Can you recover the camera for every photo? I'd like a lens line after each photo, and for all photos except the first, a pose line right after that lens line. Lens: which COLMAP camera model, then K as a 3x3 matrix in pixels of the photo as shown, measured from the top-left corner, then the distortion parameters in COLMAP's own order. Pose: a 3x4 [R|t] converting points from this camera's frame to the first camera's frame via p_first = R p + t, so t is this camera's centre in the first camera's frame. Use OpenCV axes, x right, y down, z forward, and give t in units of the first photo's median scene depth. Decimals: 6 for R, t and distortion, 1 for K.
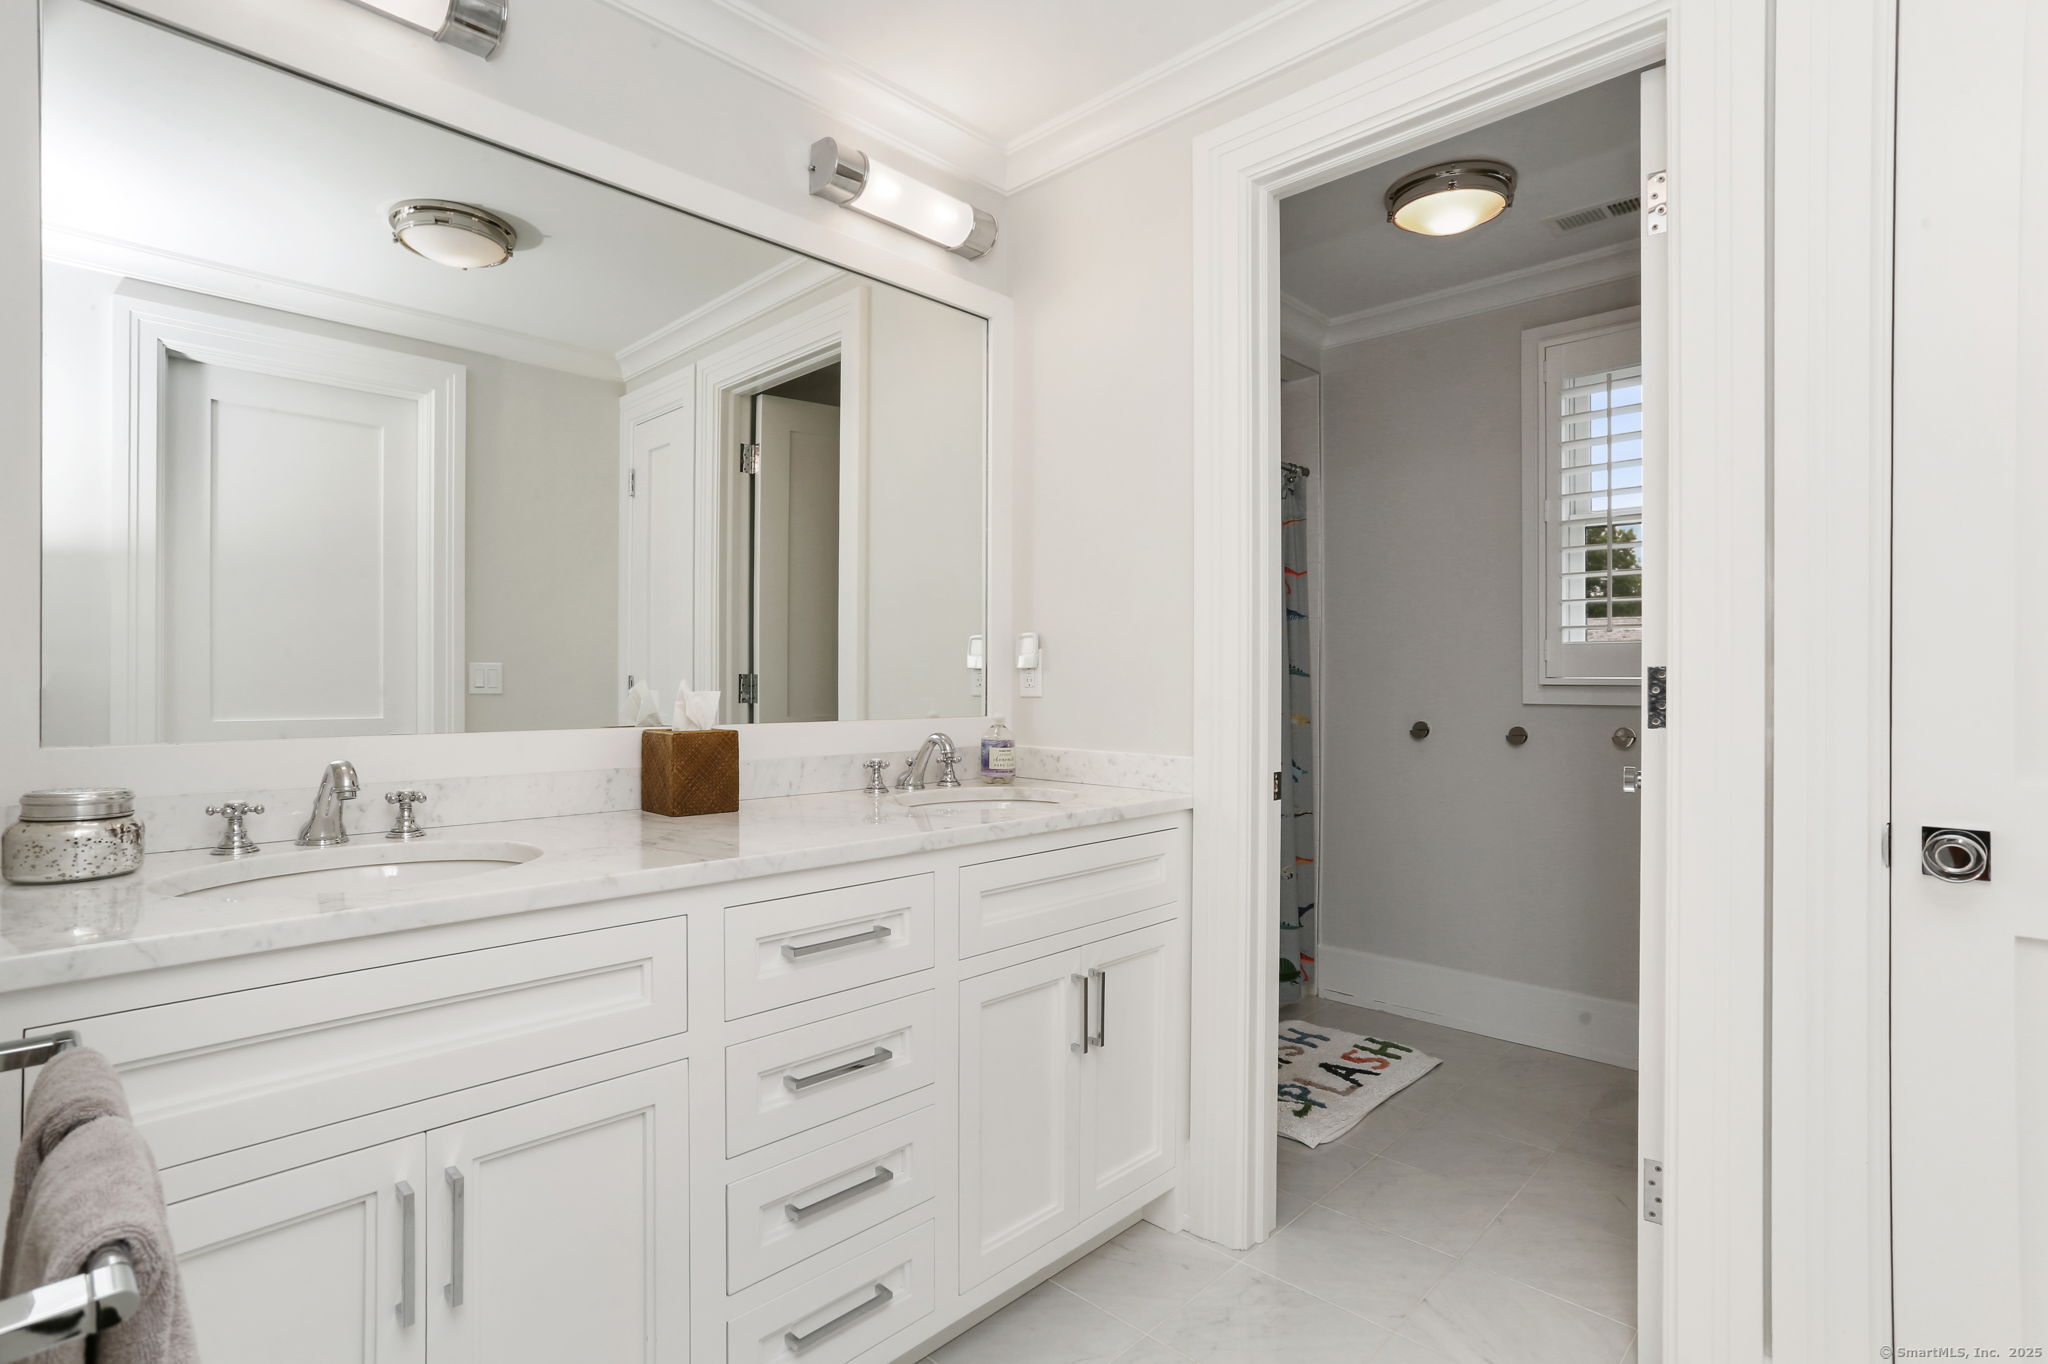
lens RADIAL K [[999.2, 0, 1025.2], [0, 999.2, 683.4], [0, 0, 1]] dist [-0.005933, -0.000778]
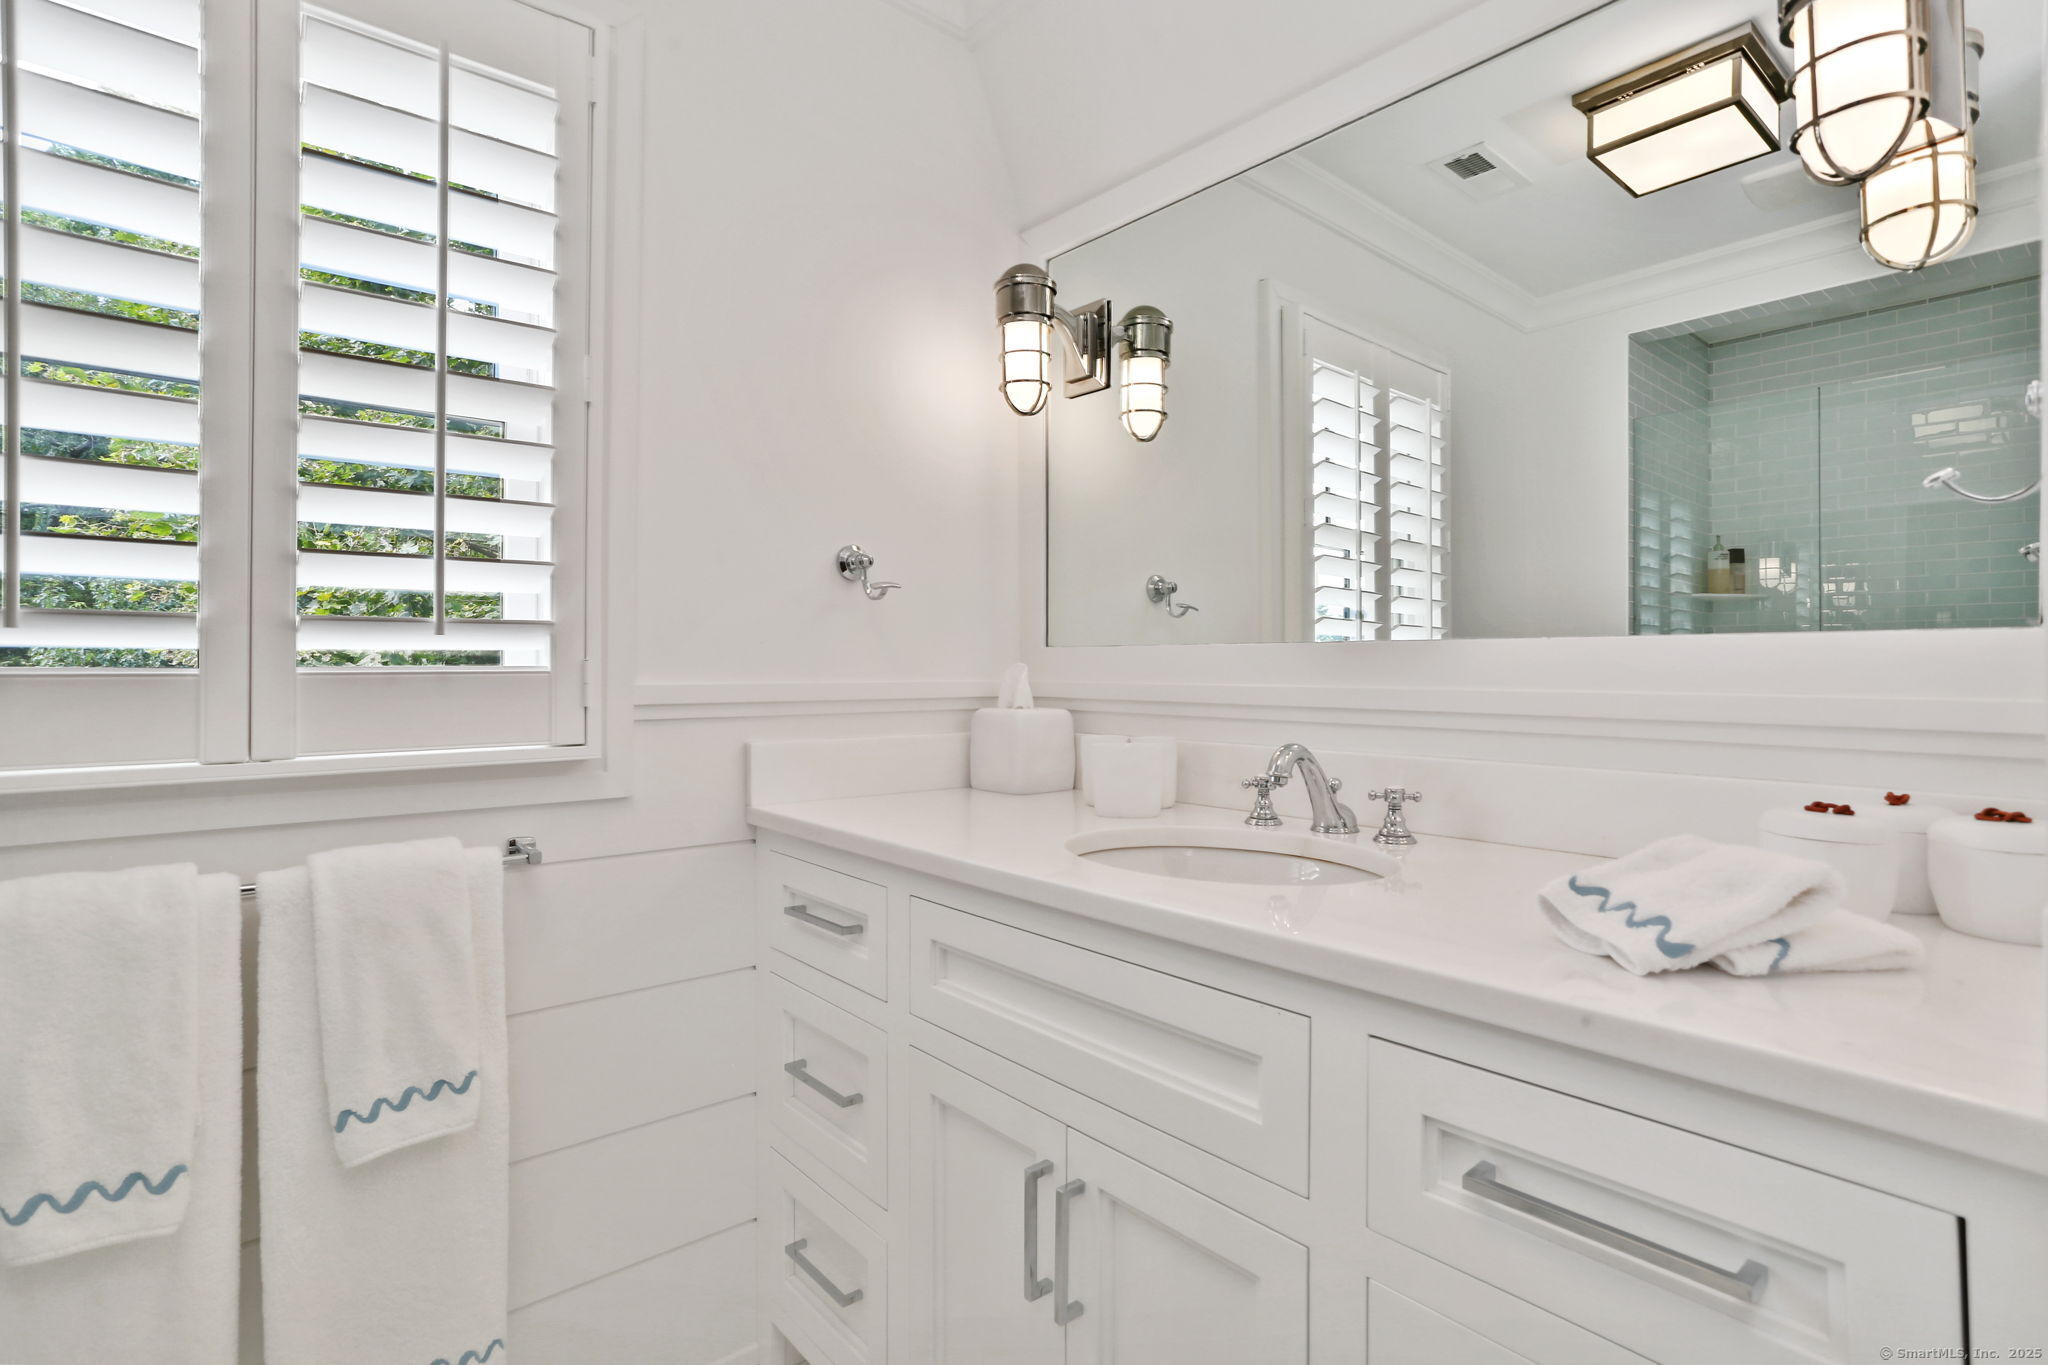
lens RADIAL K [[999.2, 0, 1025.2], [0, 999.2, 687.0], [0, 0, 1]] dist [-0.005933, -0.000778]
pose [[-0.100058, -0.012650, -0.994901, 0.264973], [0.001900, 0.999915, -0.012905, 0.033994], [0.994980, -0.003181, -0.100025, 0.804135]]
